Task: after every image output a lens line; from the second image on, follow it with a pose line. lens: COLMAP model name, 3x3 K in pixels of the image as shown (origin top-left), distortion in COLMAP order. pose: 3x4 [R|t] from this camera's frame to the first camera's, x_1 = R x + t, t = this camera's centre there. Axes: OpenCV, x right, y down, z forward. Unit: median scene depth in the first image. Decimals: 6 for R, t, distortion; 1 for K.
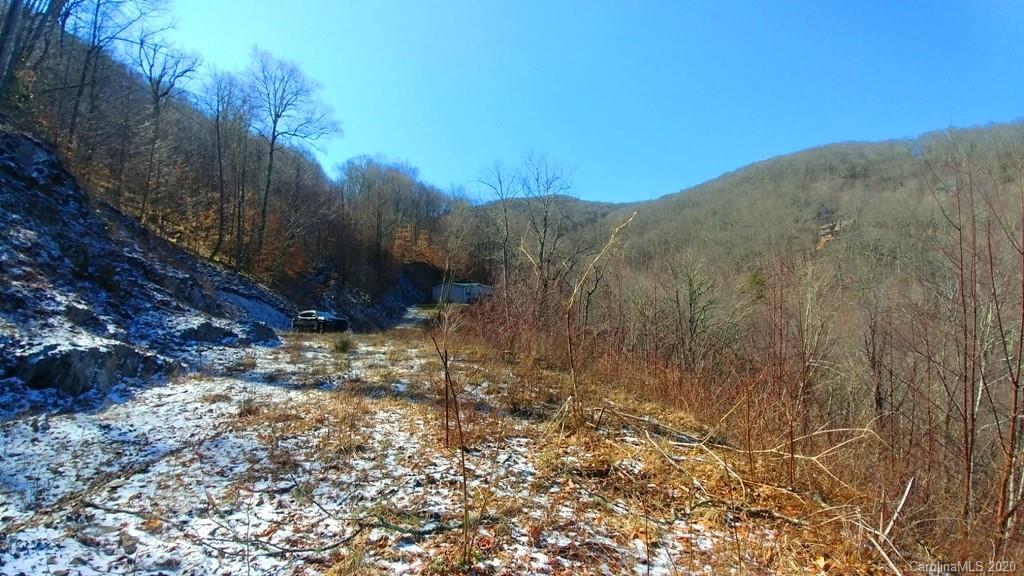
lens RADIAL K [[439.4, 0, 521.5], [0, 439.4, 291.6], [0, 0, 1]] dist [0.021686, -0.030627]
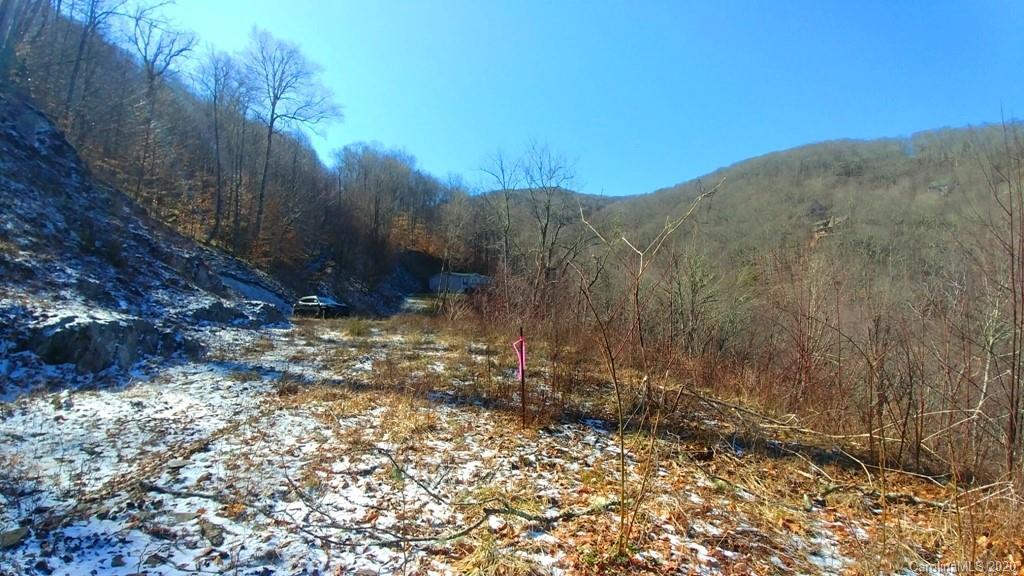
lens RADIAL K [[439.4, 0, 521.5], [0, 439.4, 291.6], [0, 0, 1]] dist [0.021686, -0.030627]
pose [[0.999789, 0.014762, 0.014250, -0.068019], [-0.015019, 0.999724, 0.018092, 0.018872], [-0.013979, -0.018302, 0.999735, 0.031676]]
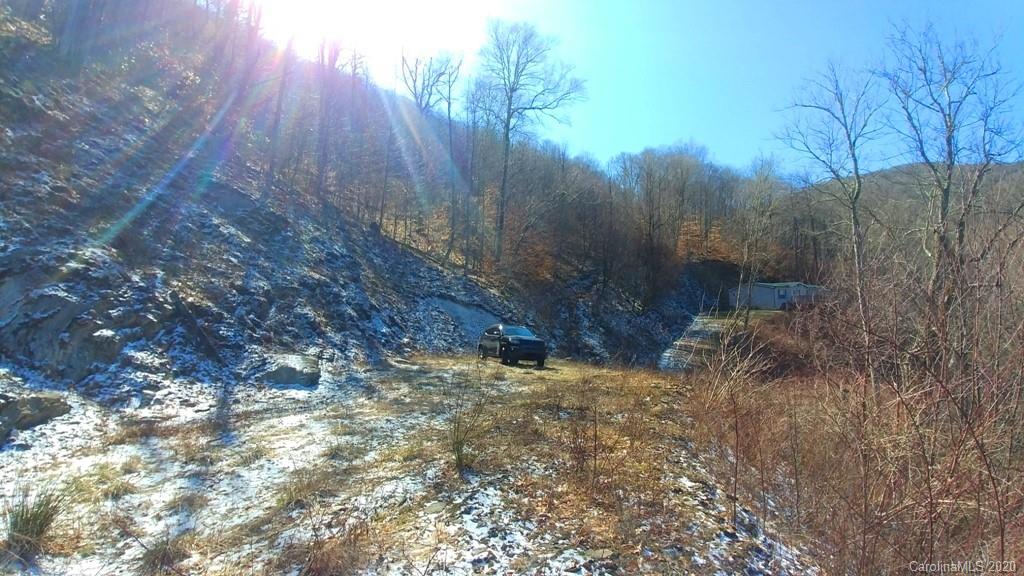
lens RADIAL K [[436.8, 0, 512.0], [0, 436.8, 288.0], [0, 0, 1]] dist [0.001055, -0.025664]
pose [[0.779407, -0.031549, -0.625723, -0.157146], [0.017621, 0.999440, -0.028443, 0.017141], [0.626270, 0.011143, 0.779527, 1.347309]]
